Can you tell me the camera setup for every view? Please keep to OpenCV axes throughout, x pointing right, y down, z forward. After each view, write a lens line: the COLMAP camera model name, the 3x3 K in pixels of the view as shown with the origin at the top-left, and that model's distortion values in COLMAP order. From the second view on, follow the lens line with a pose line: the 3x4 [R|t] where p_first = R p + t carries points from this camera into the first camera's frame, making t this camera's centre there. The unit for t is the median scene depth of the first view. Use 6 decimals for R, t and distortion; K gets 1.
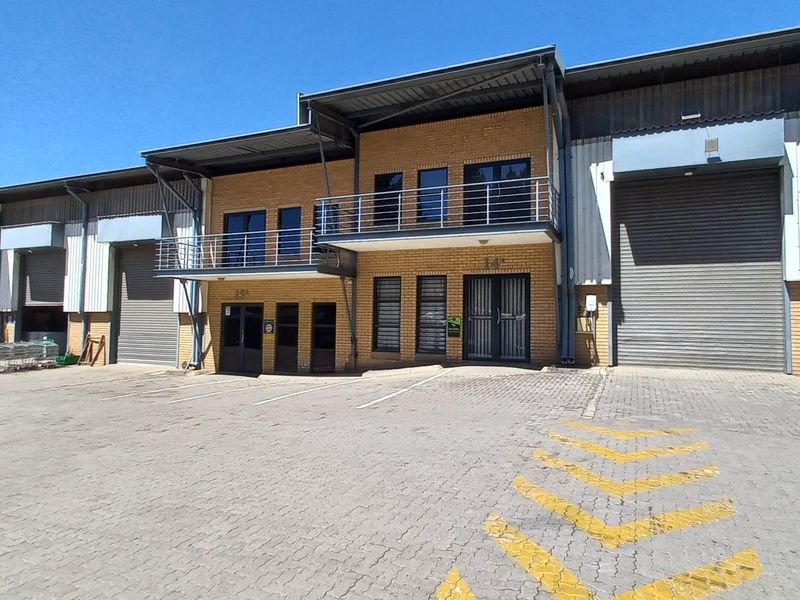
lens RADIAL K [[518.6, 0, 401.6], [0, 518.6, 293.3], [0, 0, 1]] dist [0.001006, 0.003022]
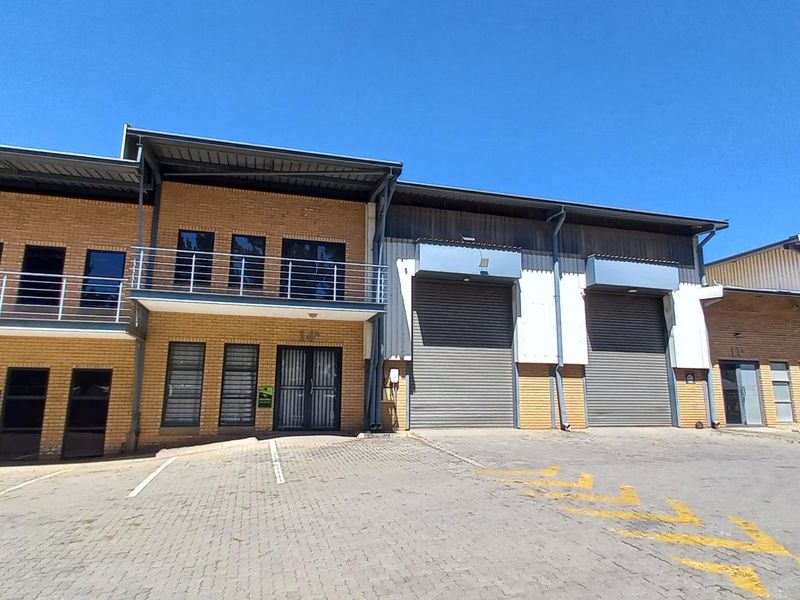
lens RADIAL K [[518.6, 0, 402.0], [0, 518.6, 306.3], [0, 0, 1]] dist [0.001006, 0.003022]
pose [[0.773560, 0.102912, 0.625311, -0.351794], [-0.031758, 0.991782, -0.123937, 0.007492], [-0.632927, 0.076014, 0.770471, 0.067738]]
